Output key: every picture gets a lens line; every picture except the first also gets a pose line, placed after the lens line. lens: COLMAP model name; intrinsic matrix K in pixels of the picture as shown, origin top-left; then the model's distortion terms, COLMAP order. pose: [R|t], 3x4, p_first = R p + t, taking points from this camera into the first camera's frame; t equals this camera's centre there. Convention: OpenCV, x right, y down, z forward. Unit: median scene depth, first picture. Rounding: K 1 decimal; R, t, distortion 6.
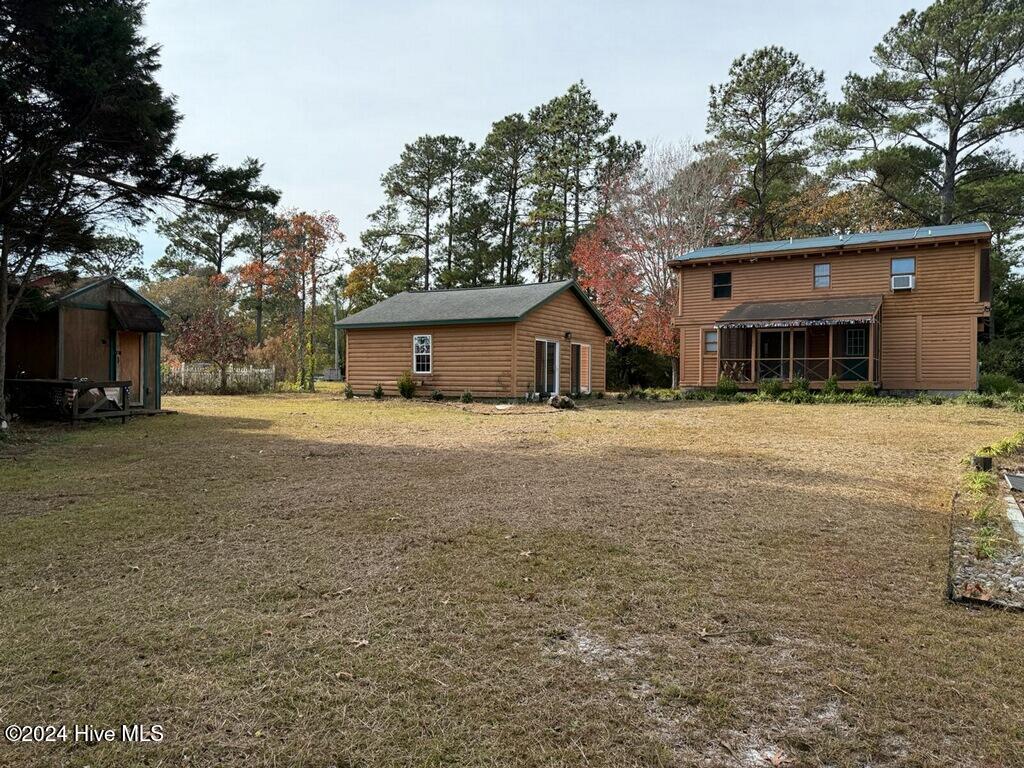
lens RADIAL K [[722.6, 0, 511.8], [0, 722.6, 385.4], [0, 0, 1]] dist [0.019217, -0.015322]
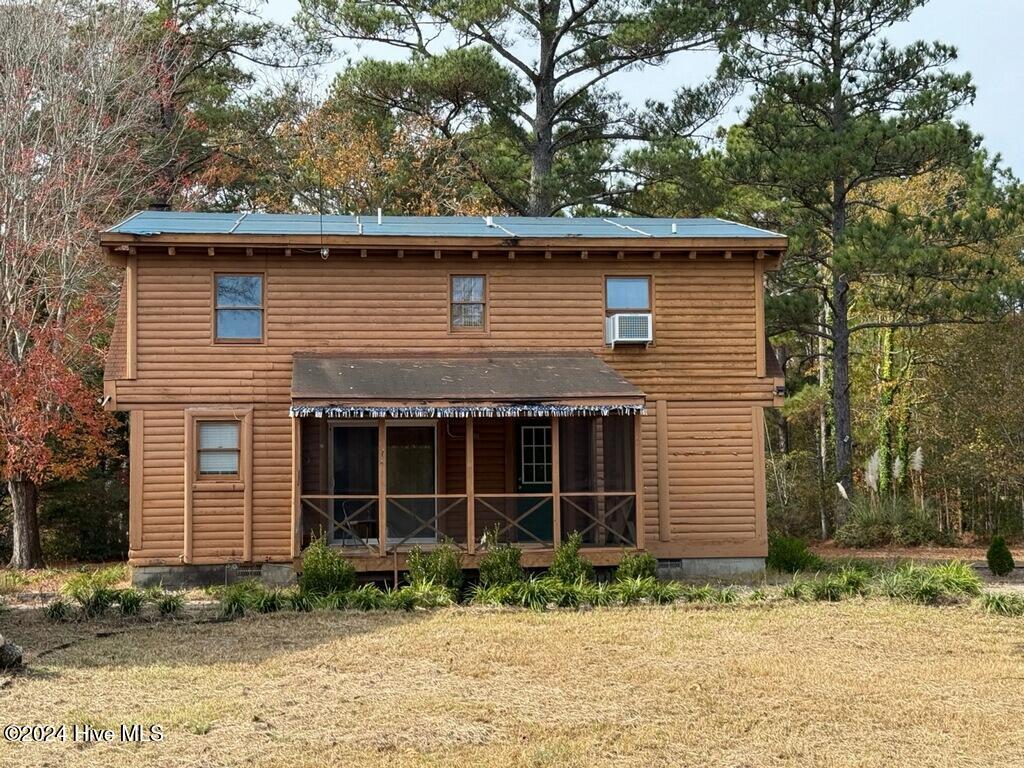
lens RADIAL K [[1556.7, 0, 512.1], [0, 1556.7, 381.6], [0, 0, 1]] dist [-0.012268, 0.000000]
pose [[0.774378, 0.038456, 0.631553, -0.148370], [0.019920, 0.996175, -0.085083, -0.023964], [-0.632409, 0.078467, 0.770650, 0.279367]]
